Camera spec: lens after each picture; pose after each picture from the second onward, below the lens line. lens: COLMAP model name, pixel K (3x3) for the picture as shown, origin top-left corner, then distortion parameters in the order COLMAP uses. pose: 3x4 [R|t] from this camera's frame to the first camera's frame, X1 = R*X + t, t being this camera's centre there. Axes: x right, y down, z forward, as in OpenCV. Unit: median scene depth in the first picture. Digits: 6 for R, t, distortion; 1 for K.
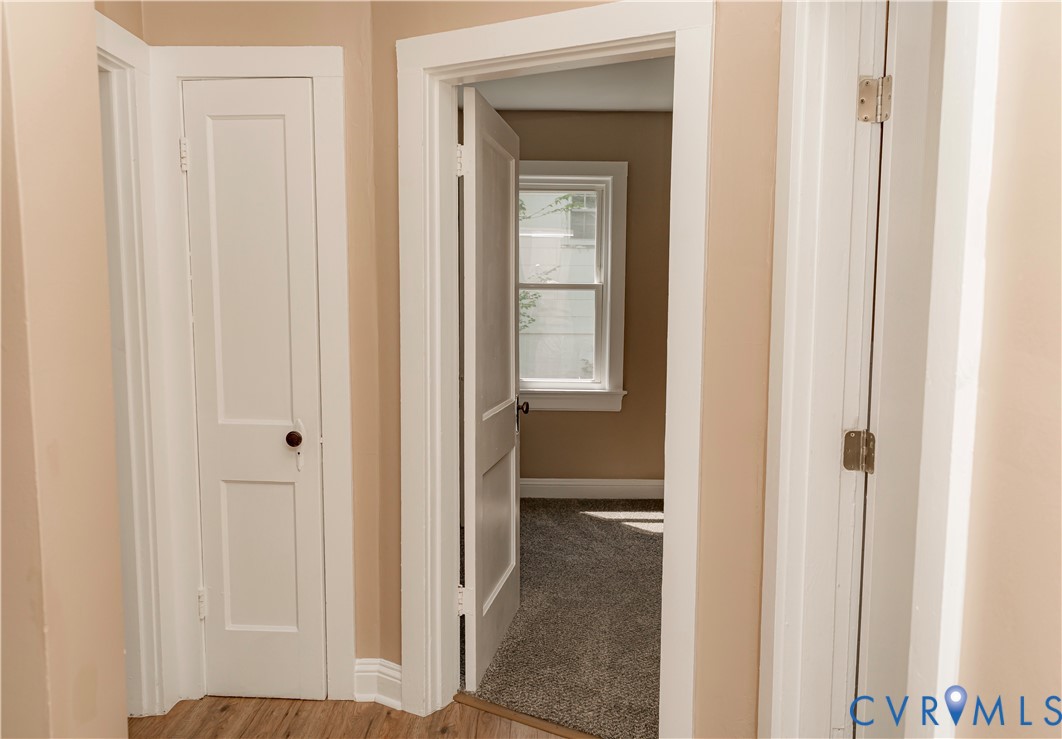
lens RADIAL K [[865.0, 0, 529.1], [0, 865.0, 373.1], [0, 0, 1]] dist [-0.012611, -0.003495]
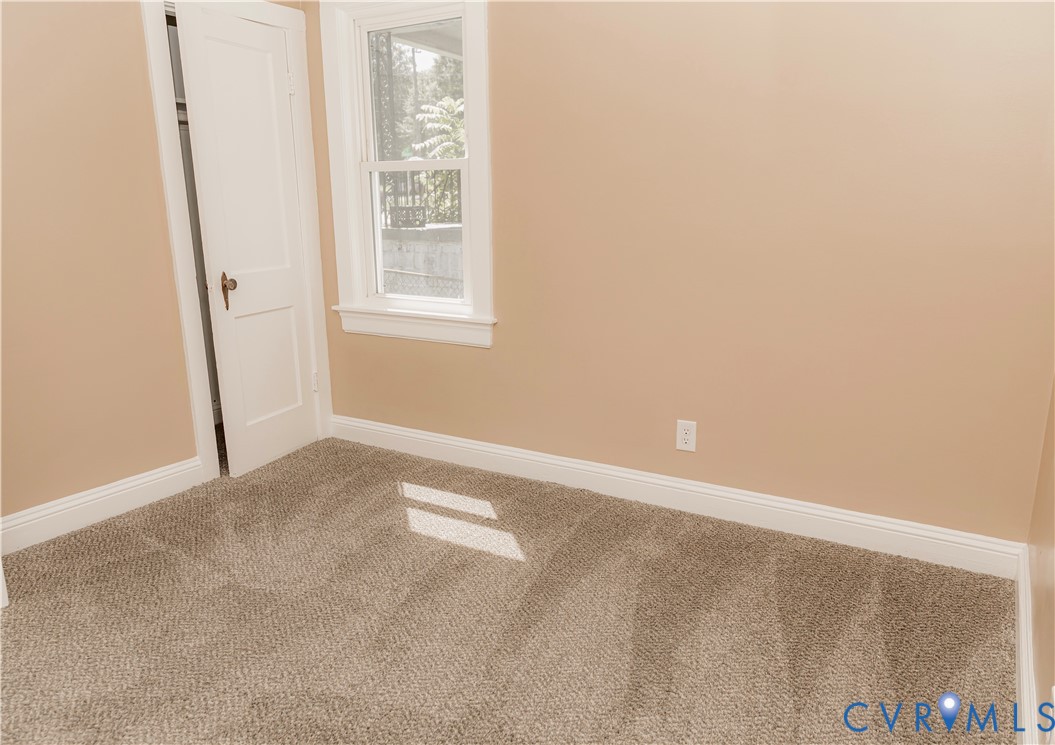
lens RADIAL K [[754.1, 0, 528.5], [0, 754.1, 371.4], [0, 0, 1]] dist [0.000726, -0.000432]
pose [[0.847455, 0.090506, -0.523096, 0.454797], [-0.040969, 0.993571, 0.105535, -0.001181], [0.529284, -0.068005, 0.845715, 0.513170]]
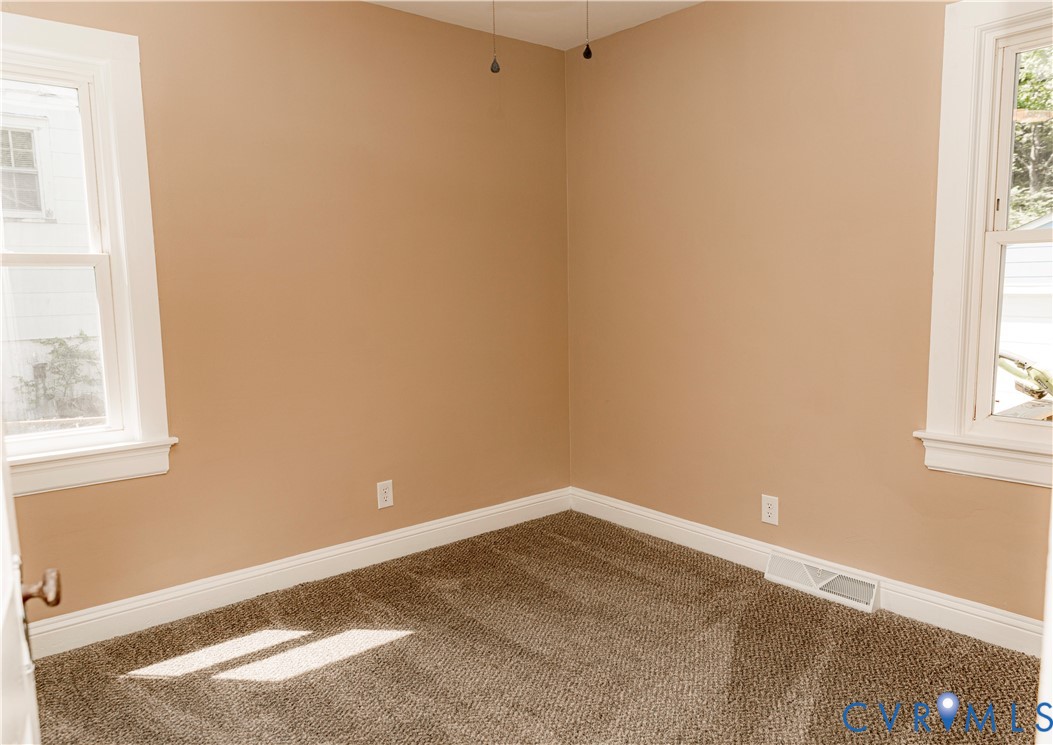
lens RADIAL K [[752.7, 0, 522.7], [0, 752.7, 369.4], [0, 0, 1]] dist [0.000726, -0.000432]
pose [[0.769556, -0.100366, 0.630642, -0.023293], [0.096692, 0.994499, 0.040284, -0.022561], [-0.631216, 0.029977, 0.775027, 0.457419]]
